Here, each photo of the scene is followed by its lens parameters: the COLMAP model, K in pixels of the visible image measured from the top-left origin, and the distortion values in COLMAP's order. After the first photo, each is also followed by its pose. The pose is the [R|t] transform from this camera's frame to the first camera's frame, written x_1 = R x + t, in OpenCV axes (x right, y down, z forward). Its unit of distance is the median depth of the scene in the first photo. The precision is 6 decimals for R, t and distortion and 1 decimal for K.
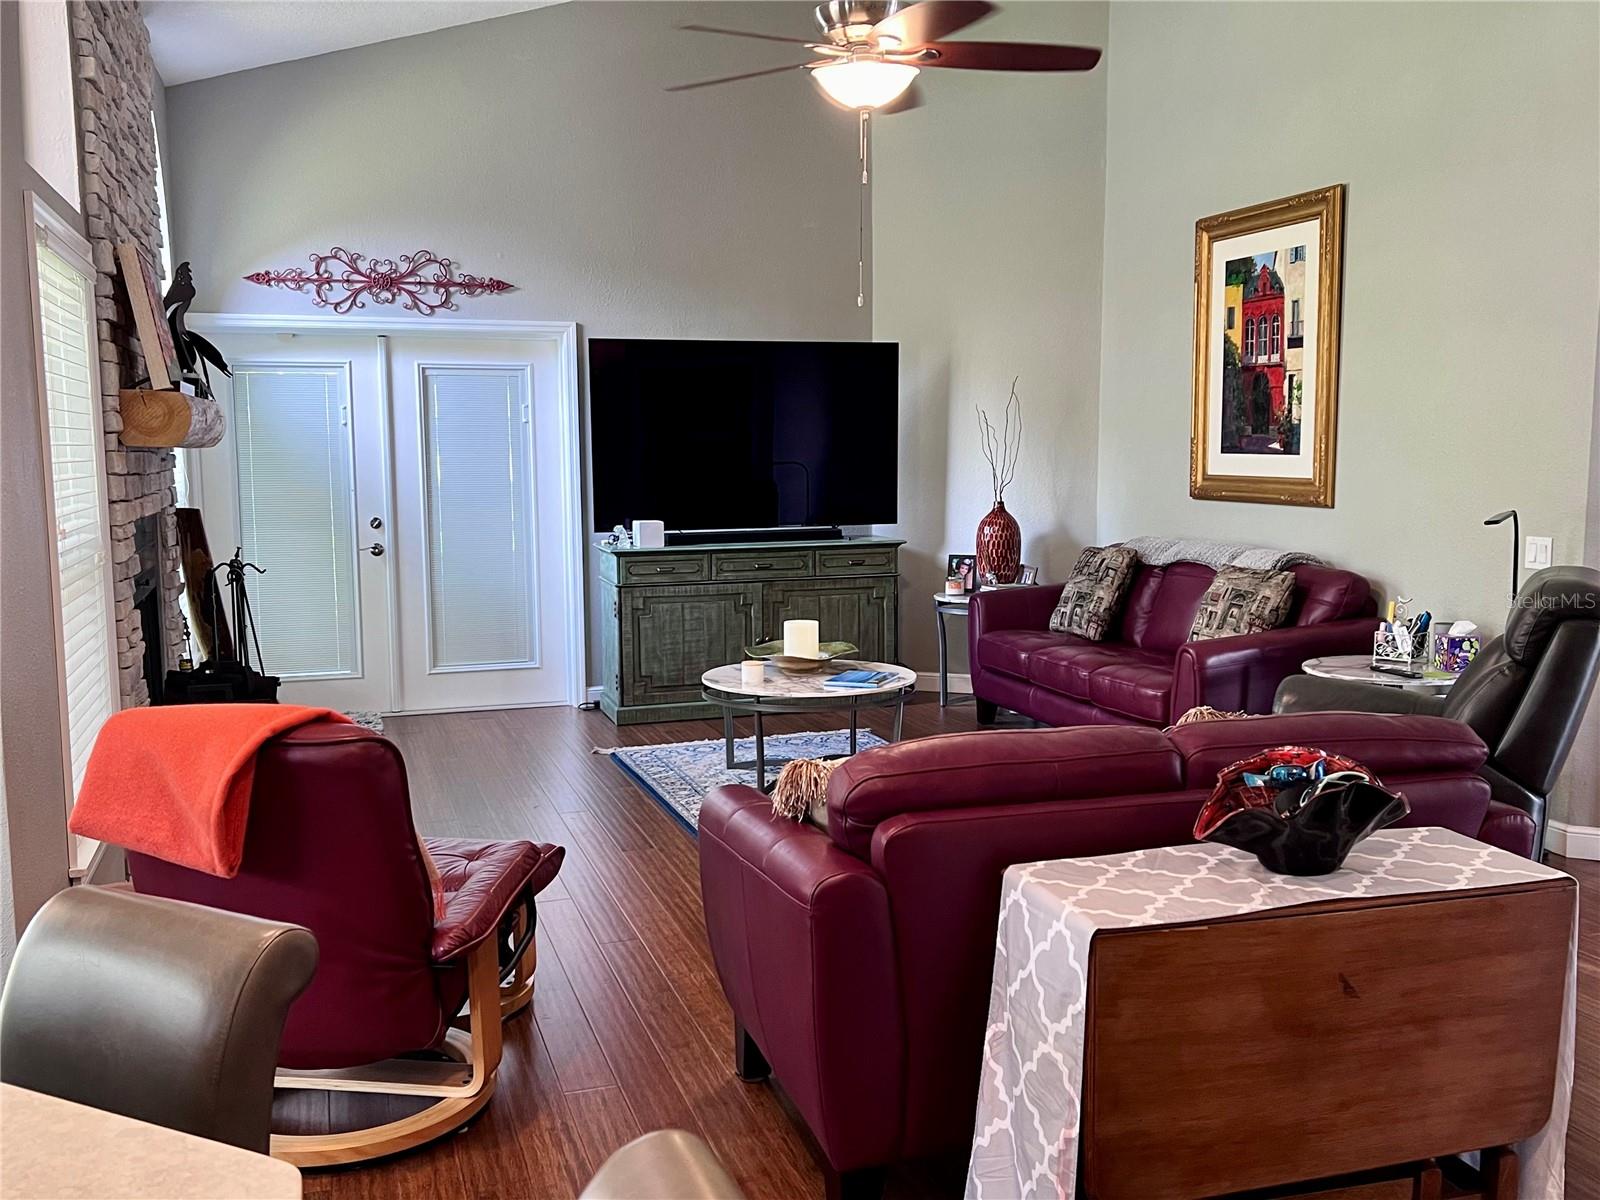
lens RADIAL K [[1460.6, 0, 800.0], [0, 1460.6, 600.0], [0, 0, 1]] dist [0.125073, -0.280720]
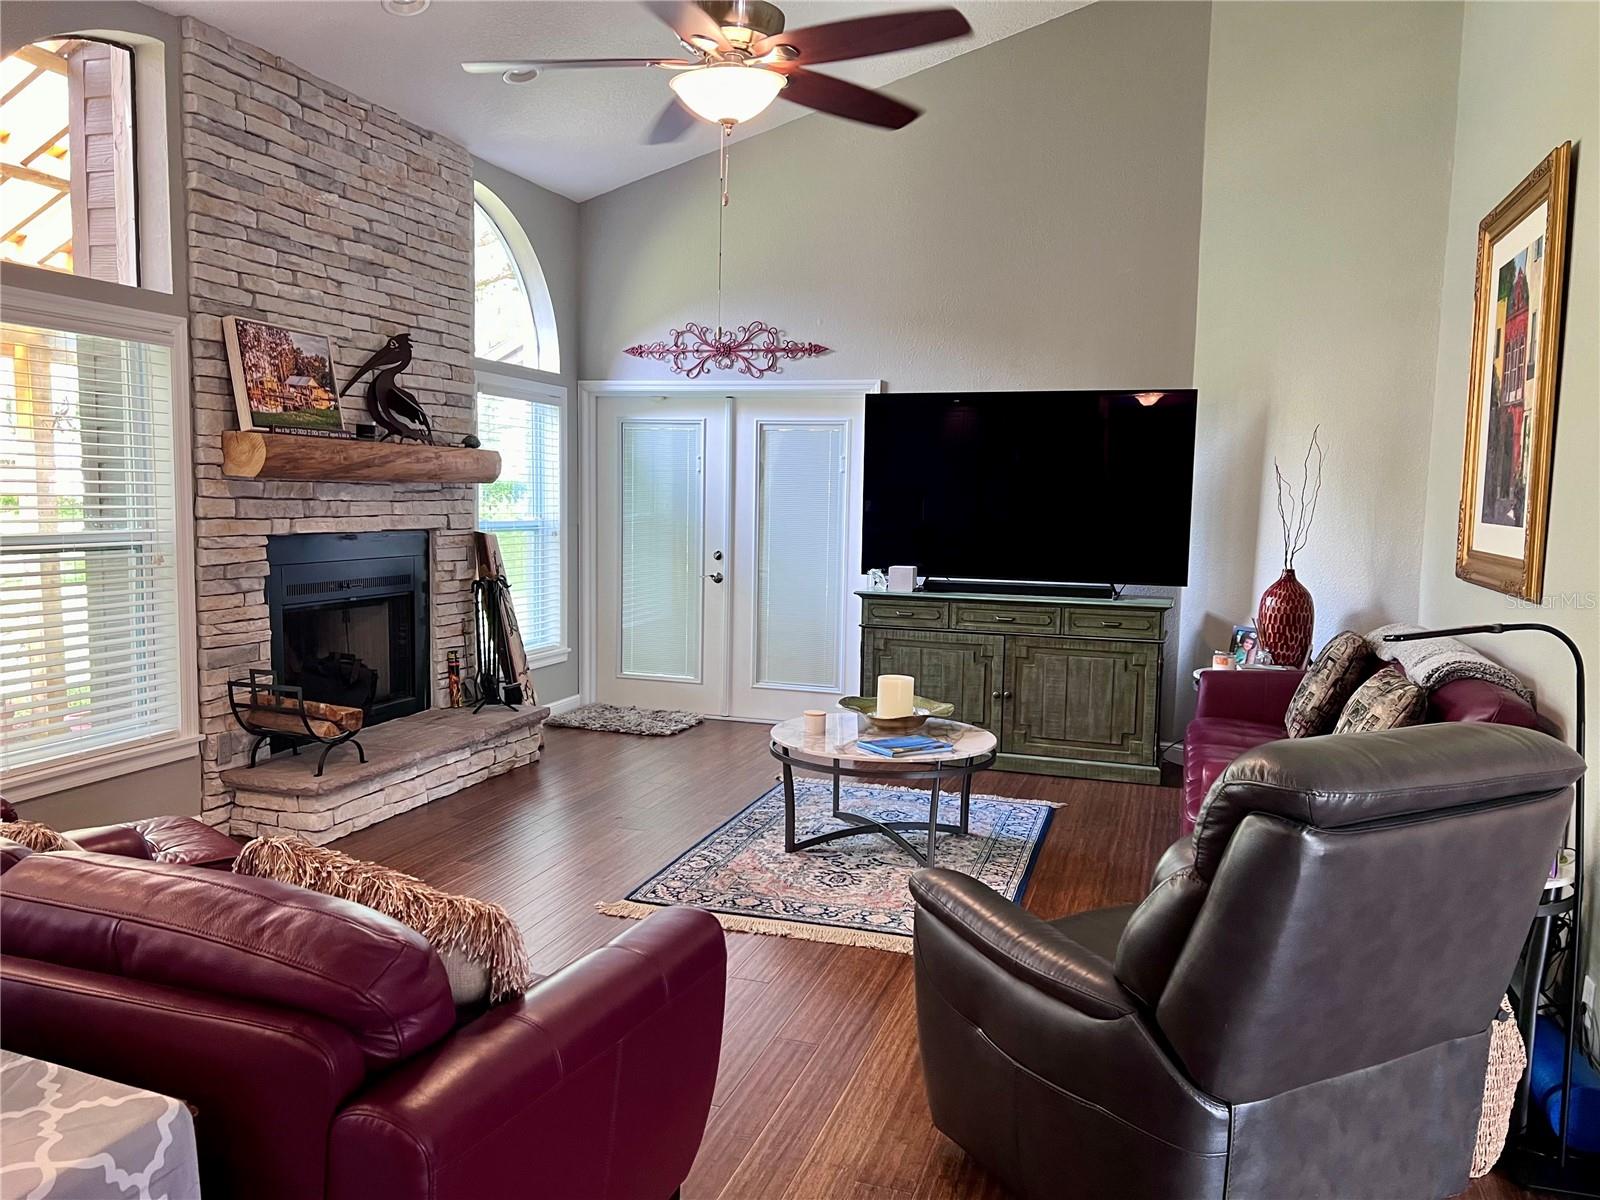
lens RADIAL K [[1200.7, 0, 797.1], [0, 1200.7, 601.3], [0, 0, 1]] dist [0.091210, -0.124536]
pose [[0.804838, 0.078632, -0.588263, 0.341513], [-0.091031, 0.995811, 0.008563, -0.029785], [0.586472, 0.046659, 0.808625, 0.265294]]
